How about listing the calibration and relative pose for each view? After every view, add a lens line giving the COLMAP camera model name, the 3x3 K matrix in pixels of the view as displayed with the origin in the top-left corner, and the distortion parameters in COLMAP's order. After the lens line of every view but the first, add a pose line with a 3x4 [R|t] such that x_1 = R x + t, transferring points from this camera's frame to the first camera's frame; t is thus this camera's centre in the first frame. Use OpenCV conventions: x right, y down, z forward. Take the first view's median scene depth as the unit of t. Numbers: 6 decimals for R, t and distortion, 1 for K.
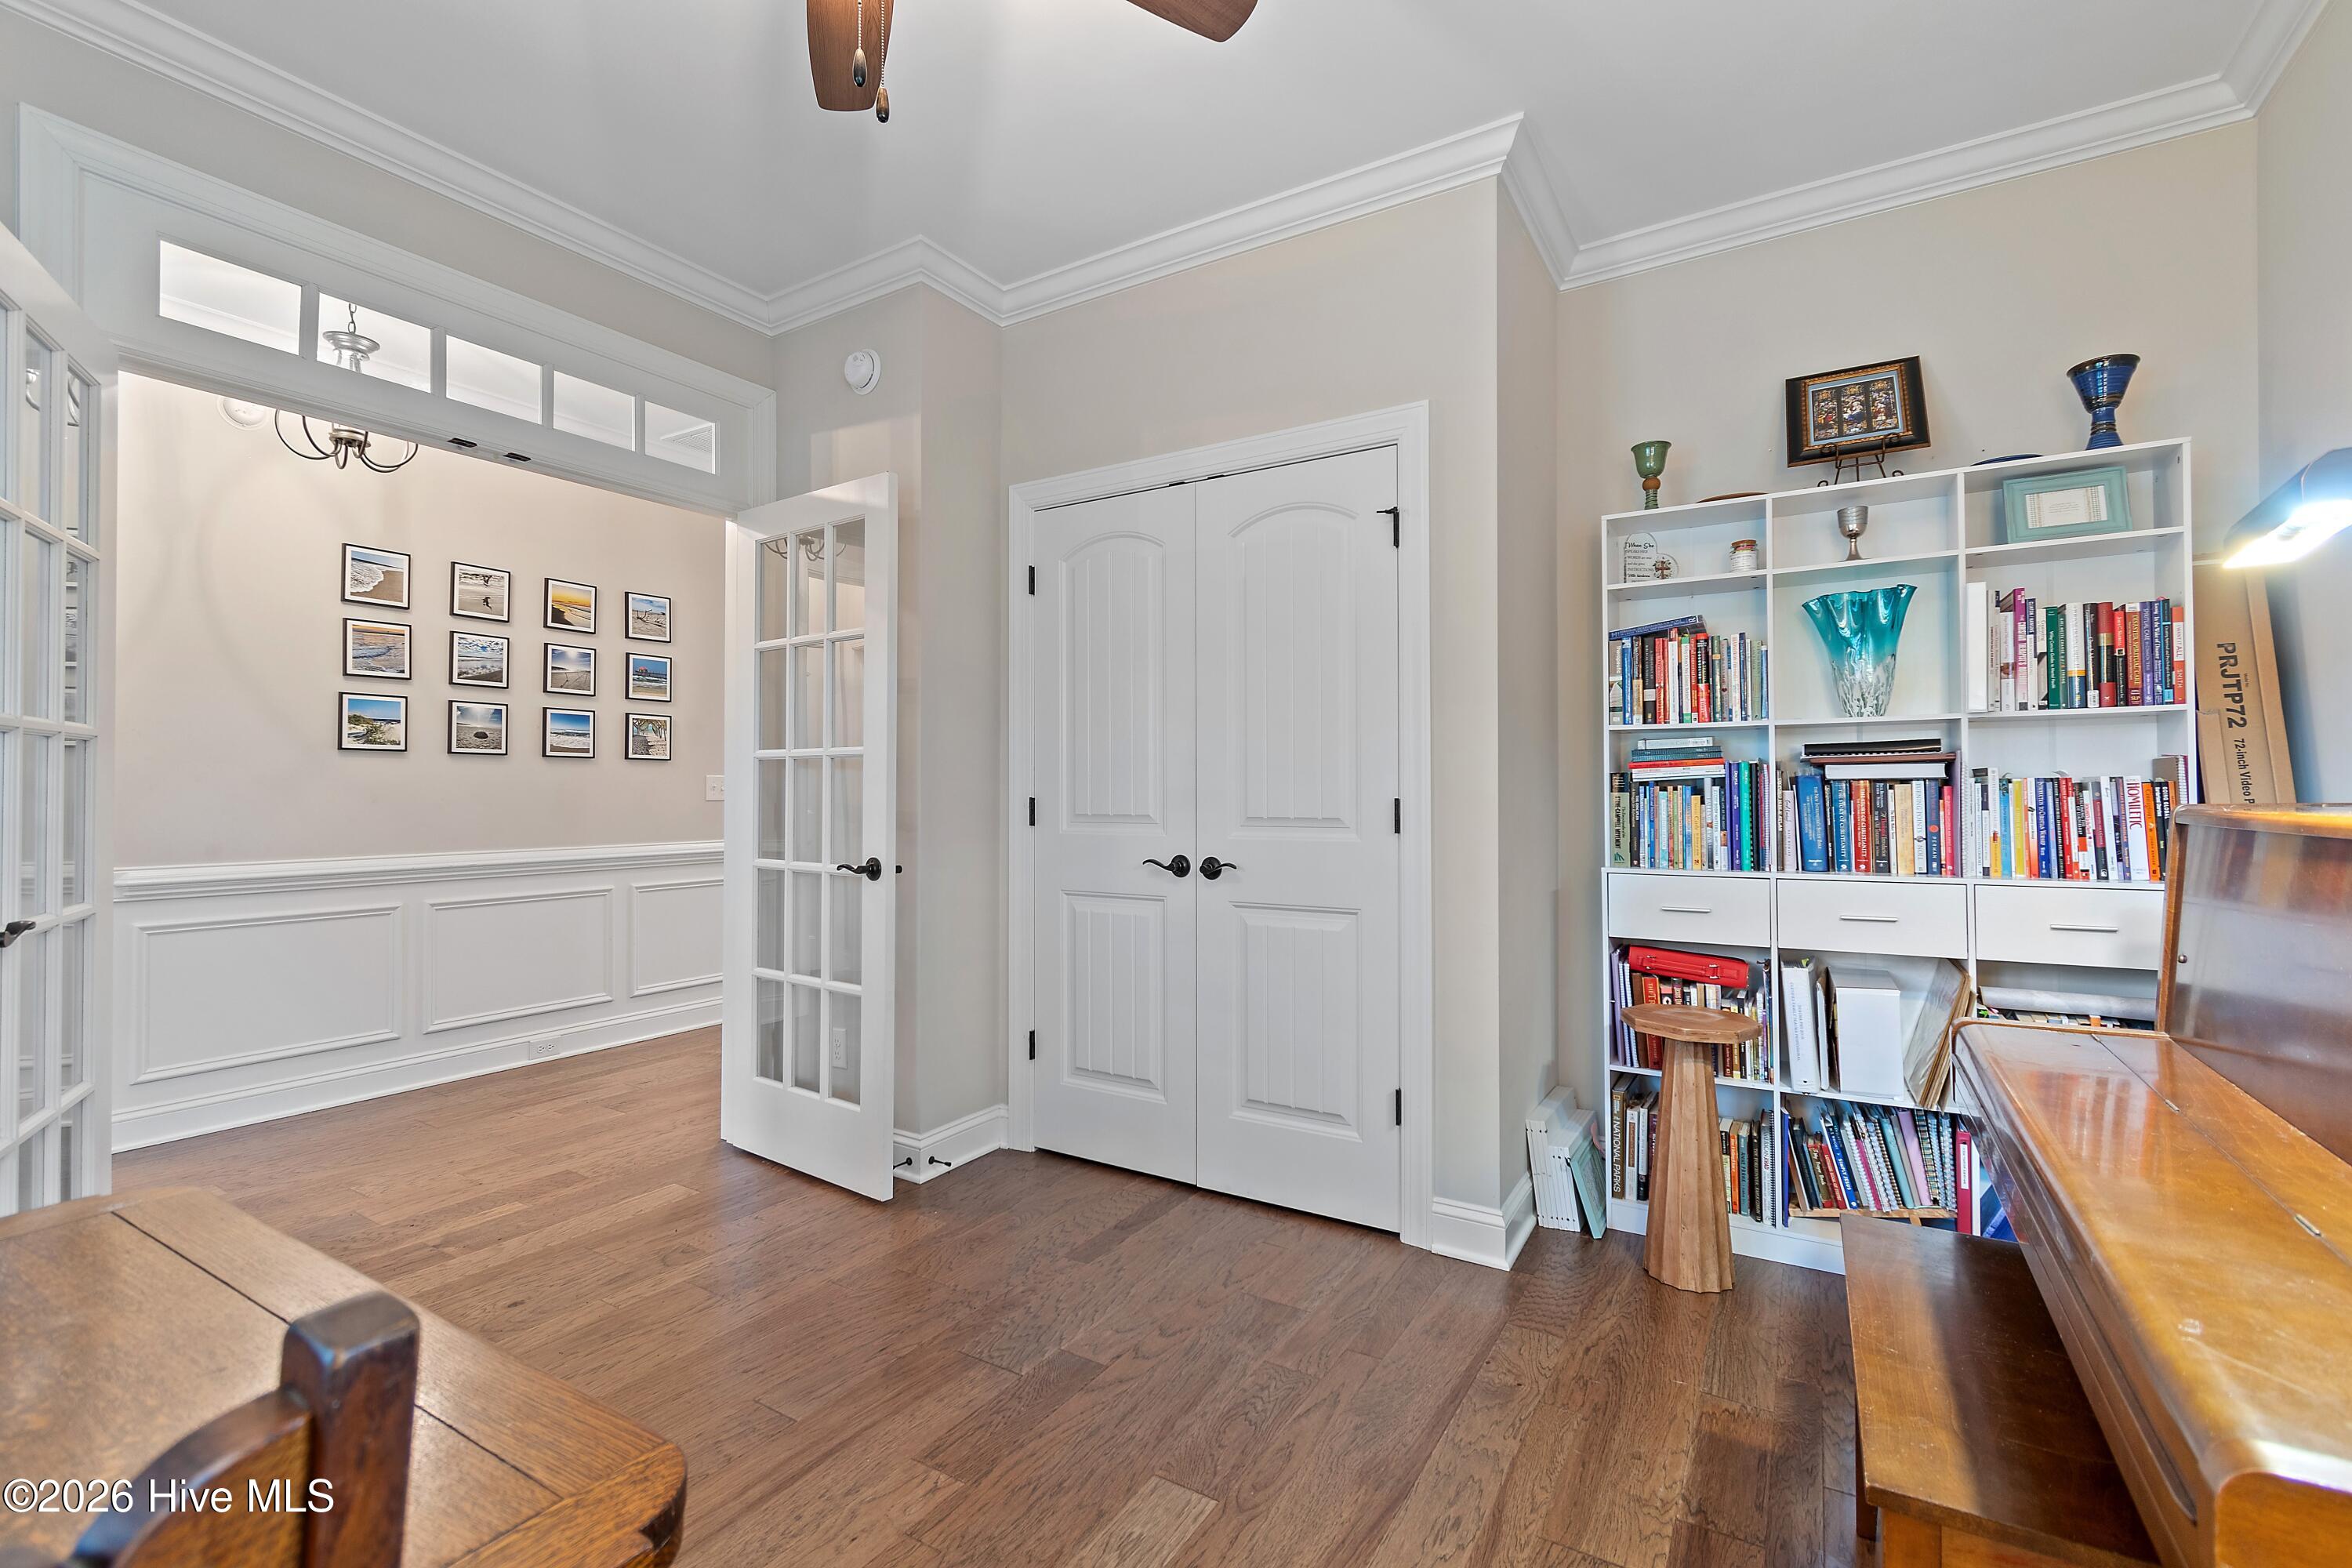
lens RADIAL K [[1041.2, 0, 1178.1], [0, 1041.2, 784.2], [0, 0, 1]] dist [-0.001197, -0.000428]
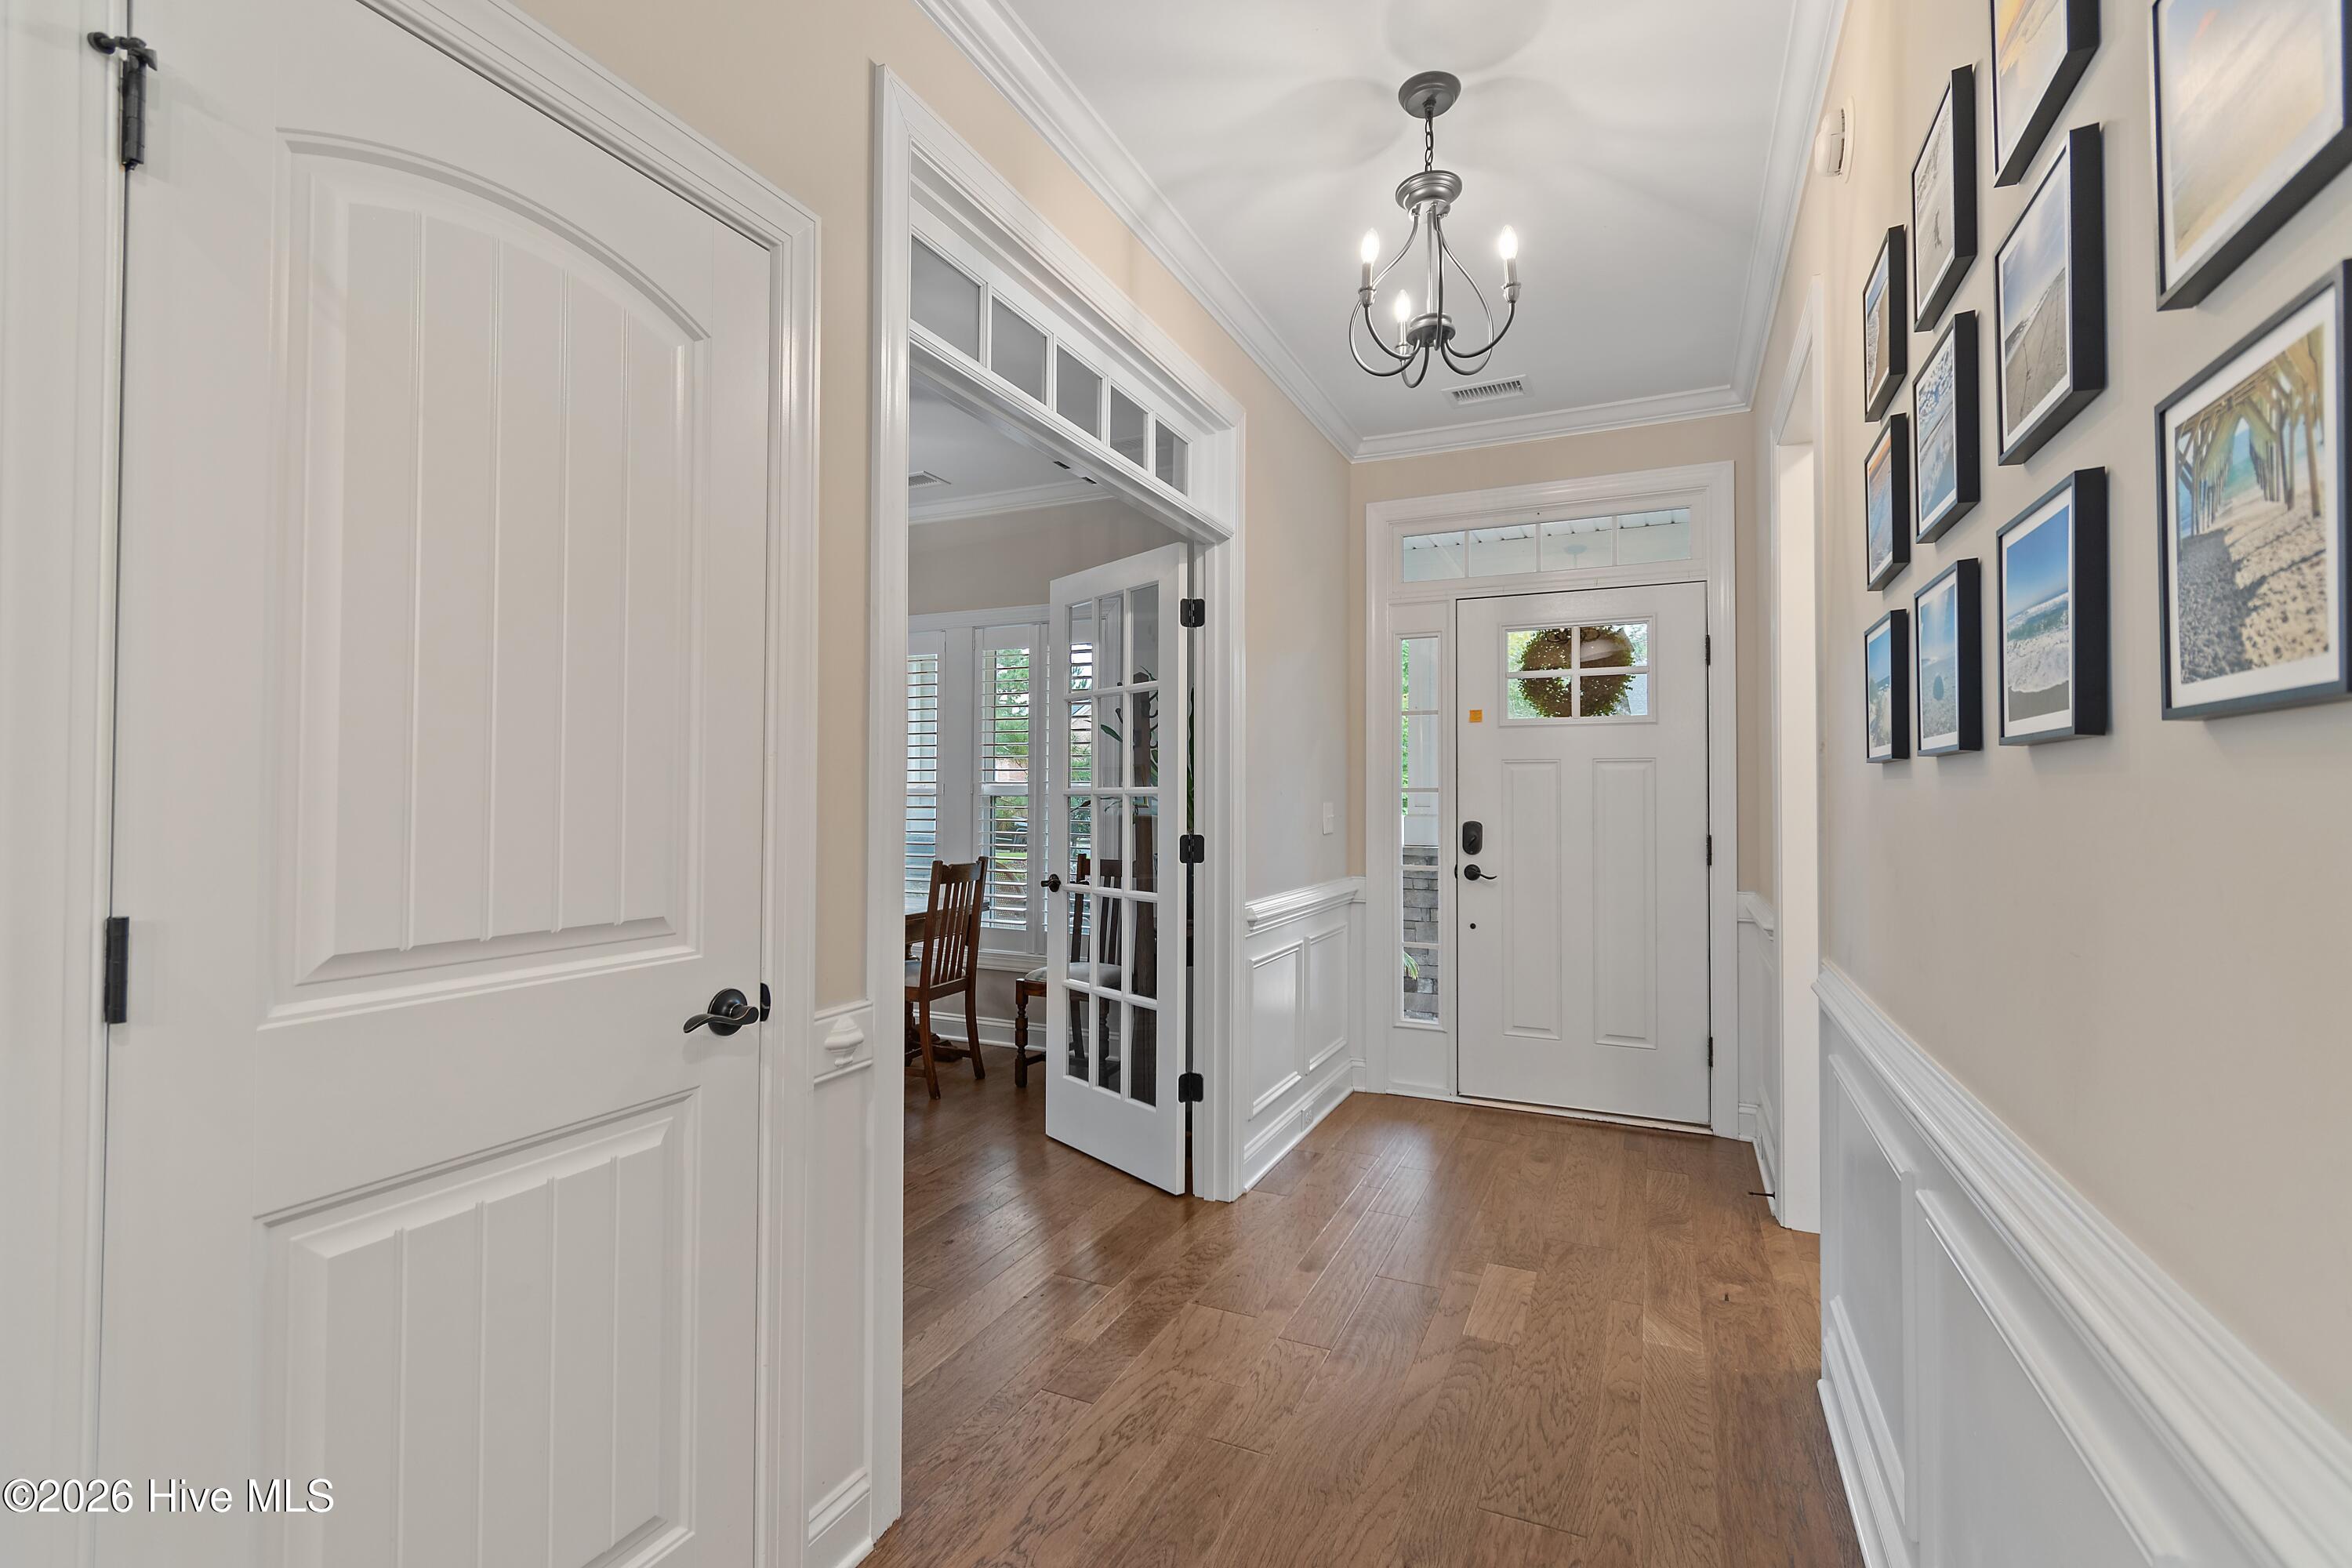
lens RADIAL K [[1033.5, 0, 1174.7], [0, 1033.5, 779.0], [0, 0, 1]] dist [0.002126, -0.000953]
pose [[-0.994032, -0.005951, -0.108925, -0.798951], [-0.003564, 0.999749, -0.022097, -0.027250], [0.109030, -0.021577, -0.993804, 2.373872]]
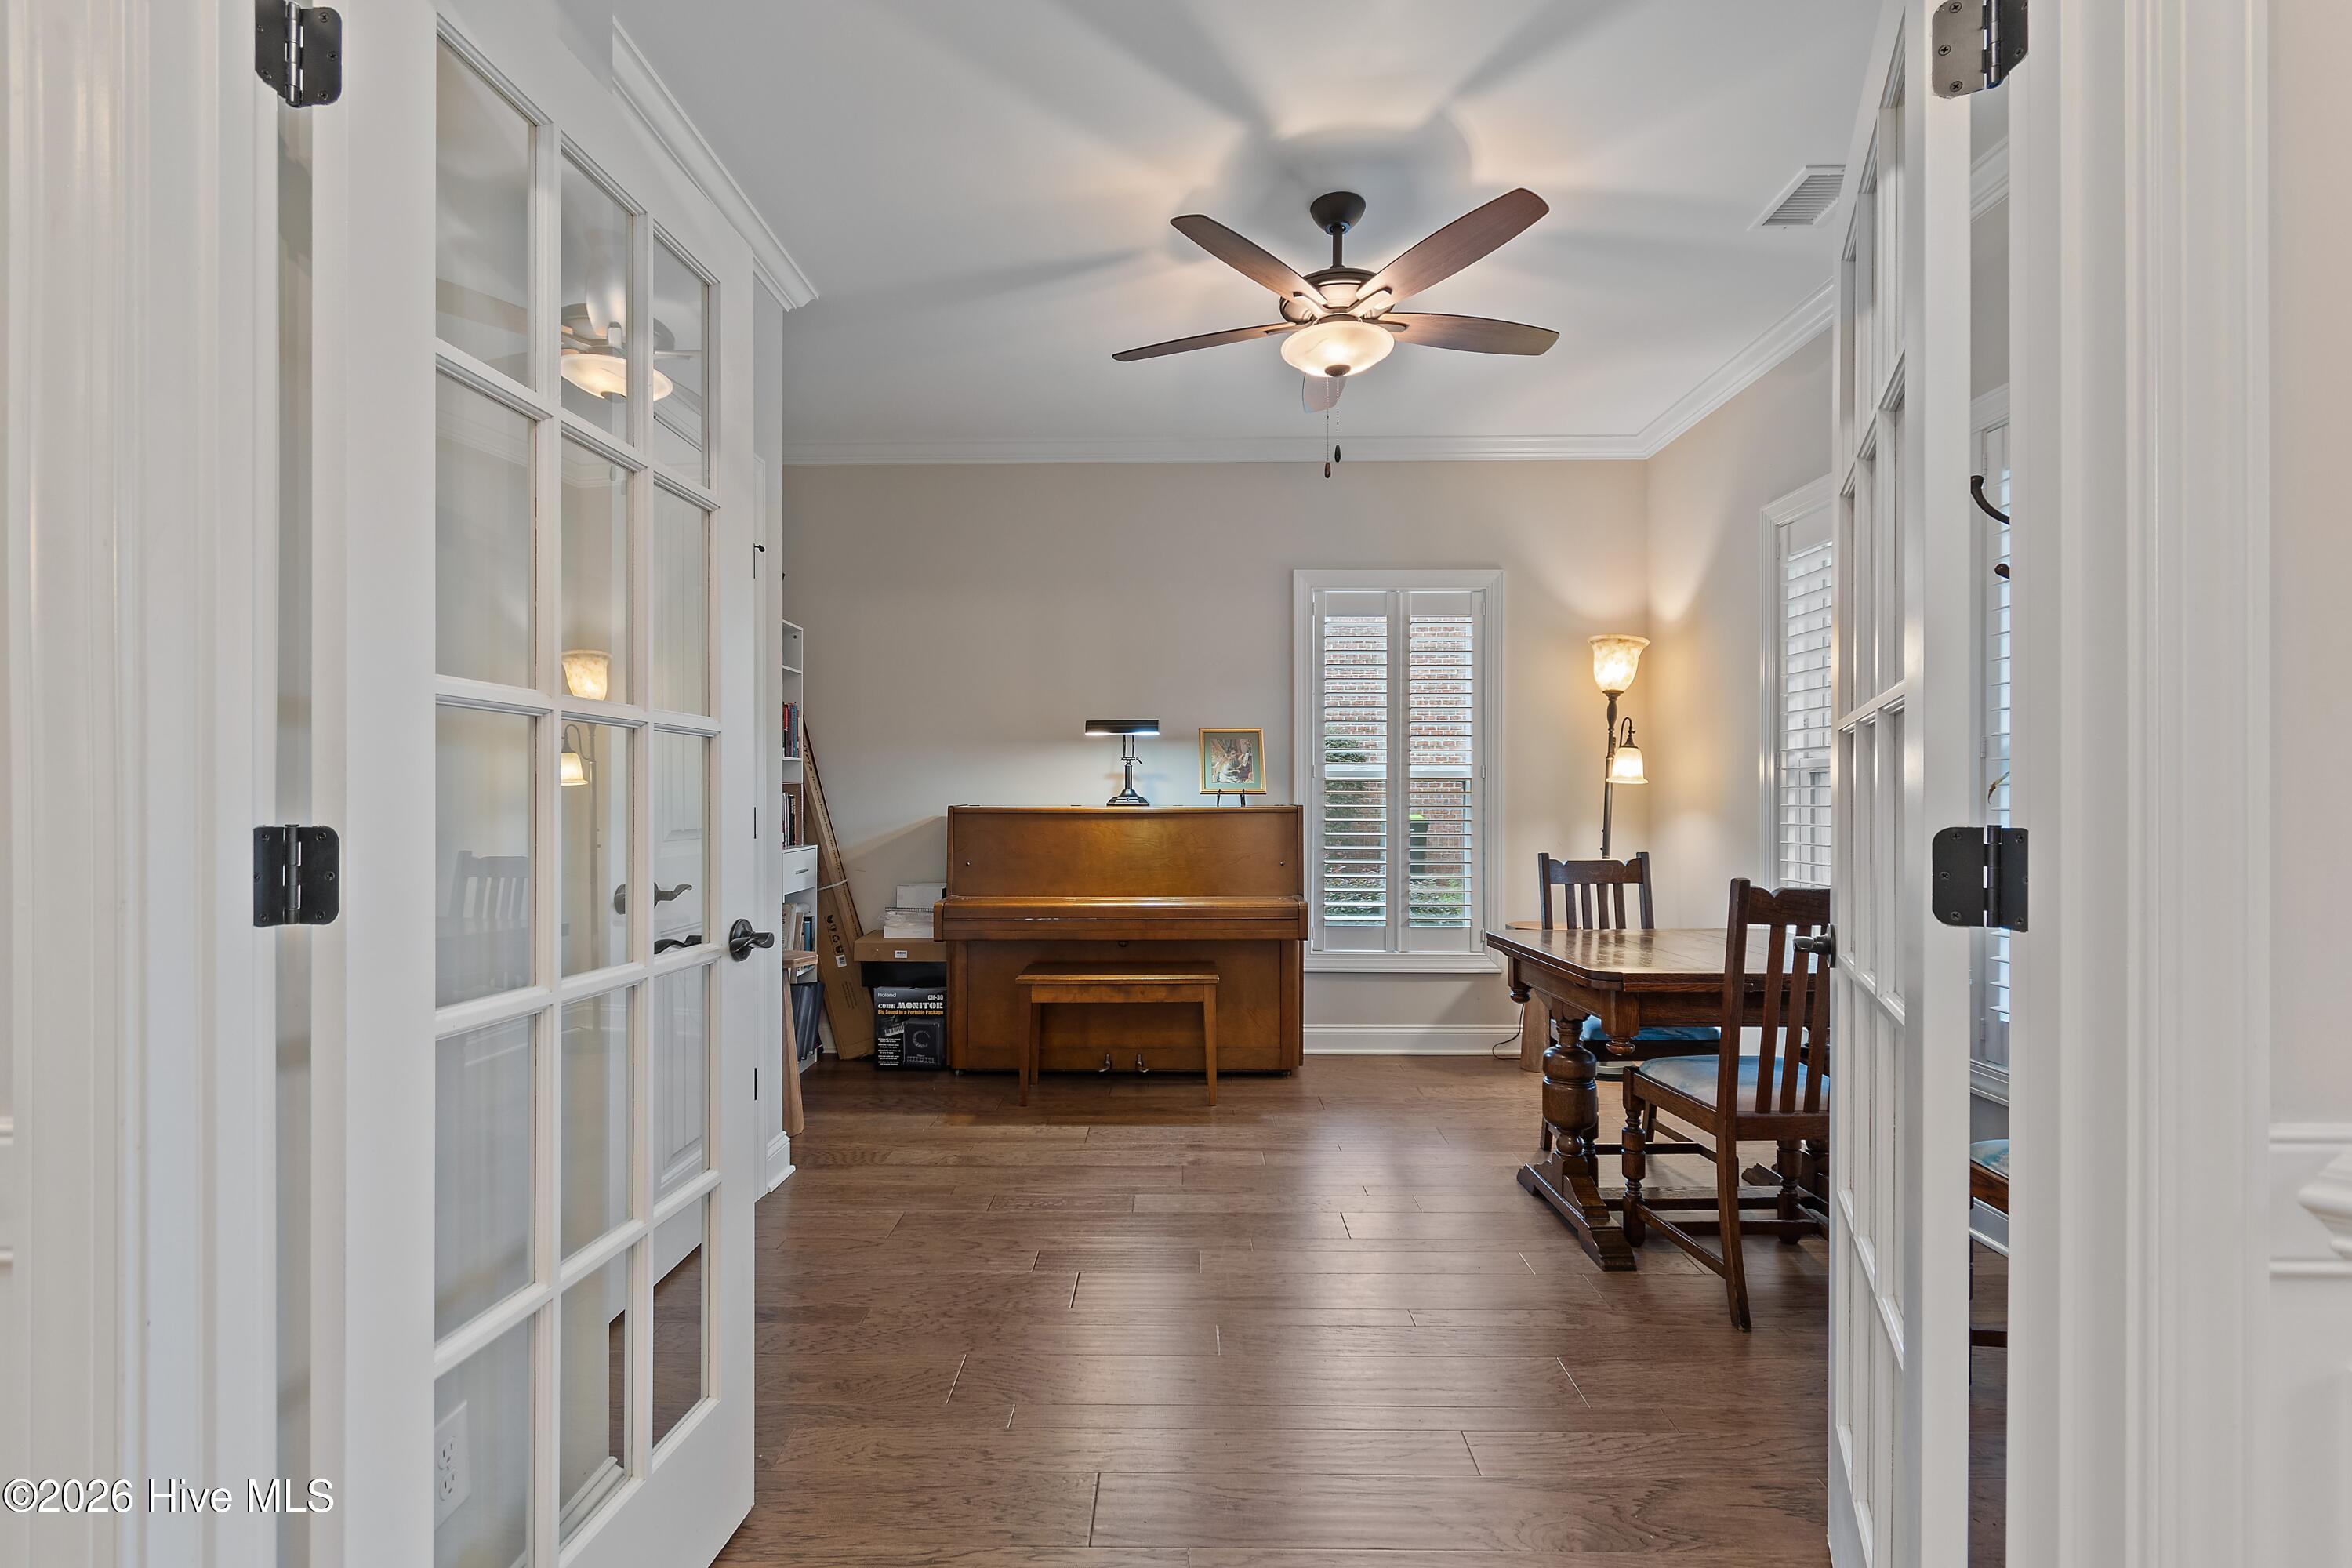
lens RADIAL K [[1042.2, 0, 1164.8], [0, 1042.2, 800.4], [0, 0, 1]] dist [0.000827, -0.000241]
pose [[-0.499003, -0.000291, 0.866600, -1.166872], [-0.004052, 0.999990, -0.001998, 0.011088], [-0.866591, -0.004508, -0.499000, 1.408871]]
